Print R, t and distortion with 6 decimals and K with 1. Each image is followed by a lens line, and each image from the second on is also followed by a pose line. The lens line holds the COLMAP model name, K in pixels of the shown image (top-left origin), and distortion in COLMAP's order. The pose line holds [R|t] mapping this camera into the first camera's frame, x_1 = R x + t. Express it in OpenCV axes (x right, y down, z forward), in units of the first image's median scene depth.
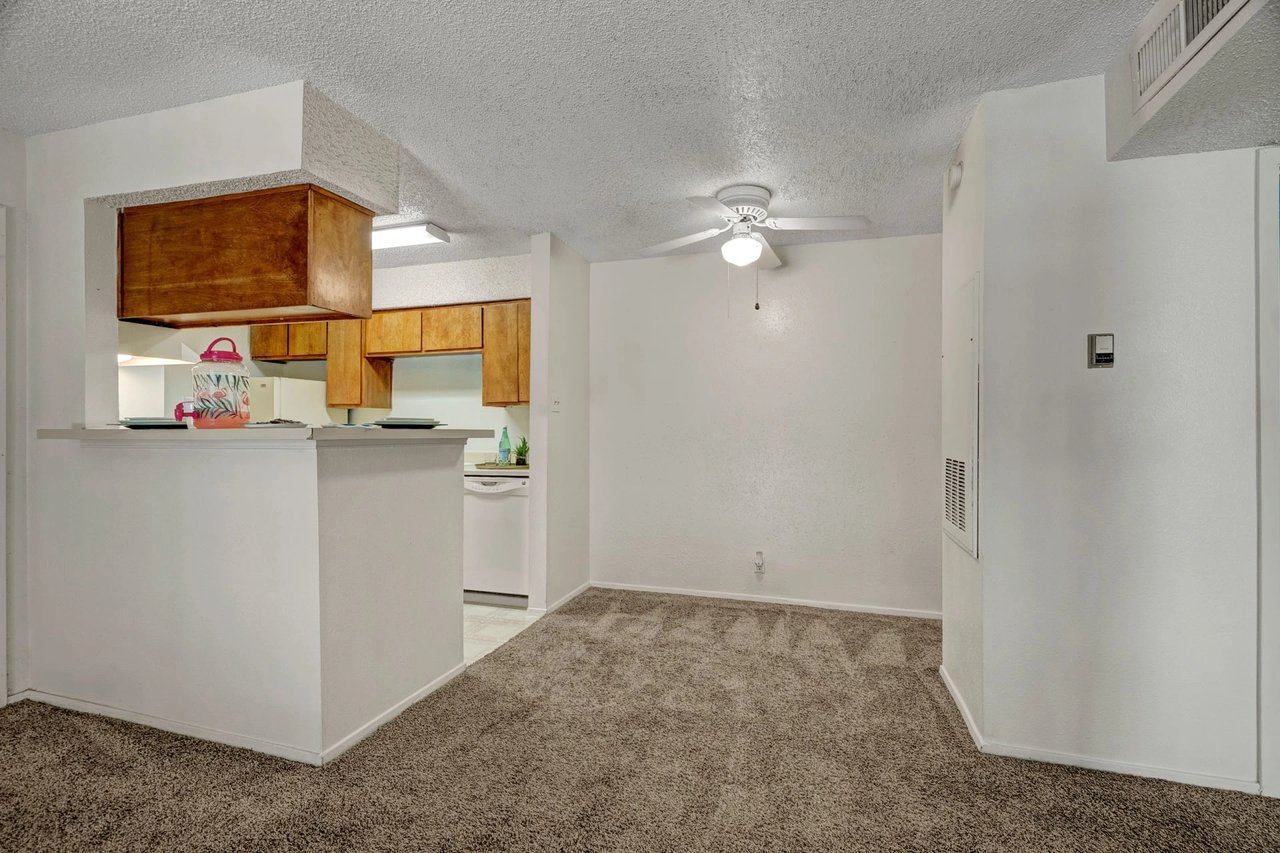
lens RADIAL K [[595.4, 0, 640.6], [0, 595.4, 426.7], [0, 0, 1]] dist [-0.000049, -0.000155]
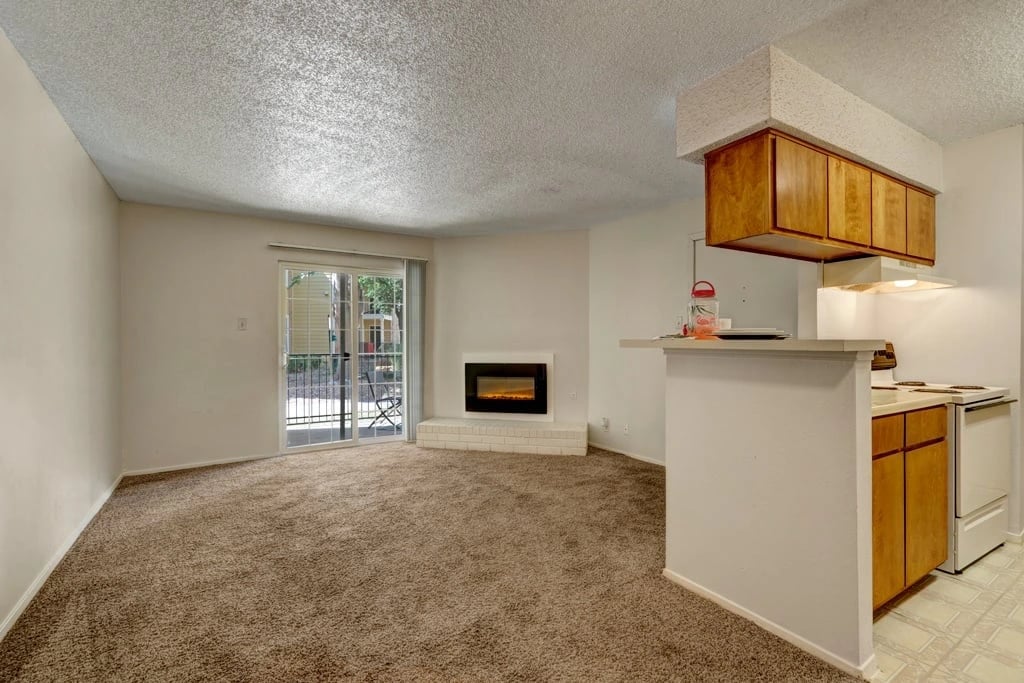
lens RADIAL K [[476.3, 0, 511.0], [0, 476.3, 342.0], [0, 0, 1]] dist [-0.000049, -0.000155]
pose [[-0.655604, 0.002767, -0.755100, 0.476302], [0.005881, 0.999982, -0.001442, 0.005876], [0.755082, -0.005386, -0.655608, 1.244576]]
